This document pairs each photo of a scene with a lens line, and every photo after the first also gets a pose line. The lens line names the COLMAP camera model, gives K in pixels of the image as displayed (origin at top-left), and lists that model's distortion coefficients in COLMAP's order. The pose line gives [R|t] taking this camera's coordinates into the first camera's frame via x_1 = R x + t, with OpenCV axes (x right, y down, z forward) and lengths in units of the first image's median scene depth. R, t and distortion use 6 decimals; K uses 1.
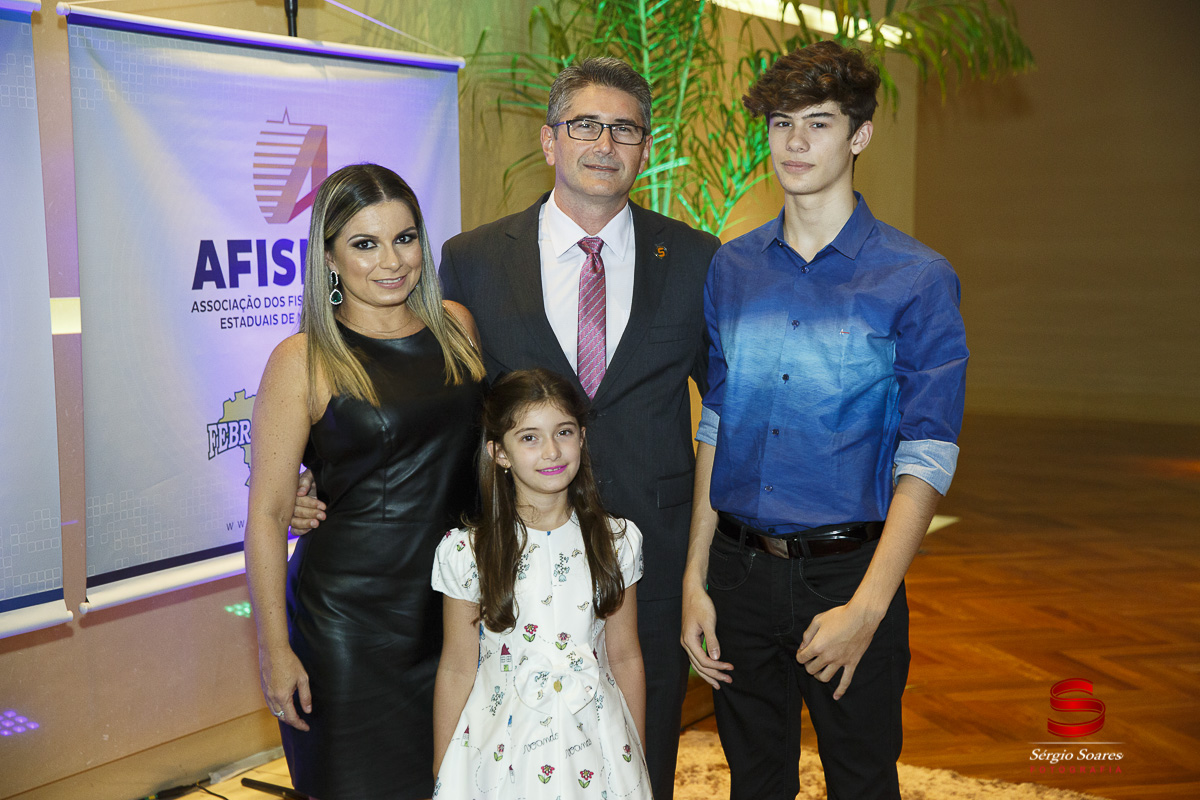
lens RADIAL K [[1921.3, 0, 600.0], [0, 1921.3, 400.0], [0, 0, 1]] dist [0.132154, 0.099269]
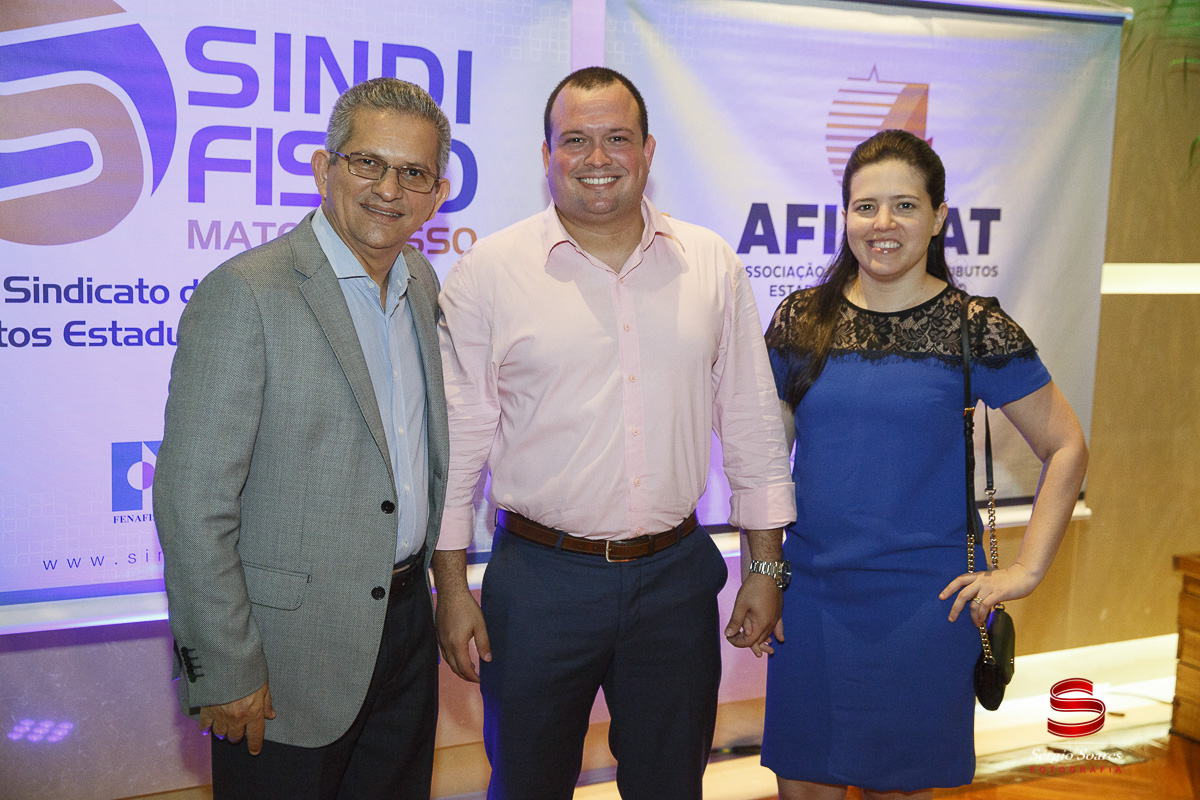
lens RADIAL K [[1621.5, 0, 600.0], [0, 1621.5, 400.0], [0, 0, 1]] dist [0.088619, 0.151141]
pose [[0.855035, 0.105286, -0.507770, 0.145614], [-0.086928, 0.994417, 0.059814, -0.026383], [0.511233, -0.007003, 0.859414, 0.262483]]
